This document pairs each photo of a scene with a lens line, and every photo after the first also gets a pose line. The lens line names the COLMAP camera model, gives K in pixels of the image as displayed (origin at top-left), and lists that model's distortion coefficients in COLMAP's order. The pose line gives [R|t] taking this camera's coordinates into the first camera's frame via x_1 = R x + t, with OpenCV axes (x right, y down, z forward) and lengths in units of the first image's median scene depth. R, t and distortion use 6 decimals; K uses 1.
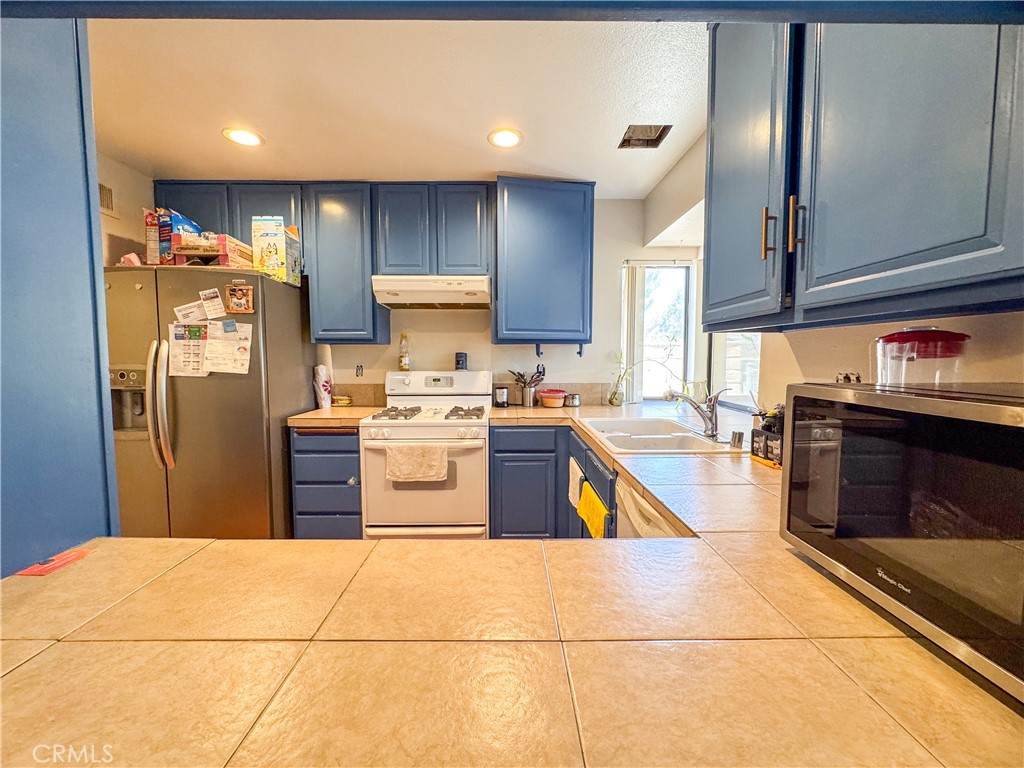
lens RADIAL K [[408.3, 0, 511.7], [0, 408.3, 381.5], [0, 0, 1]] dist [0.000566, 0.000015]
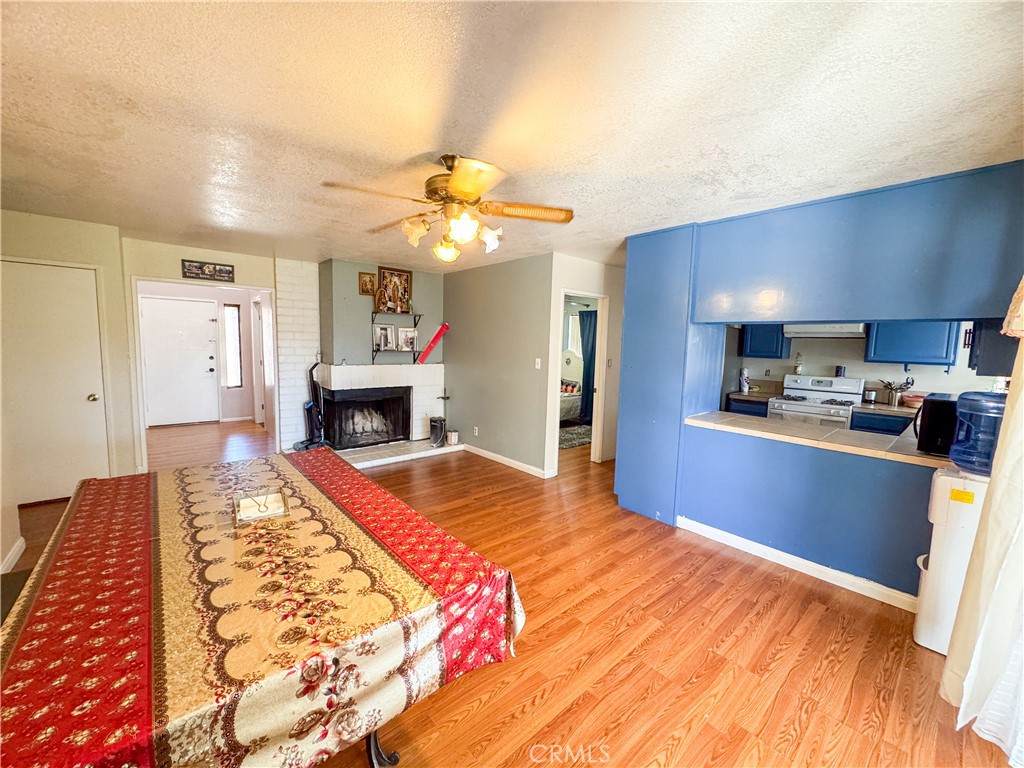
lens RADIAL K [[408.3, 0, 510.1], [0, 408.3, 383.9], [0, 0, 1]] dist [0.000566, 0.000015]
pose [[0.652168, 0.095083, -0.752088, 0.244423], [-0.076650, 0.995289, 0.059363, 0.002852], [0.754190, 0.018933, 0.656383, -1.037865]]
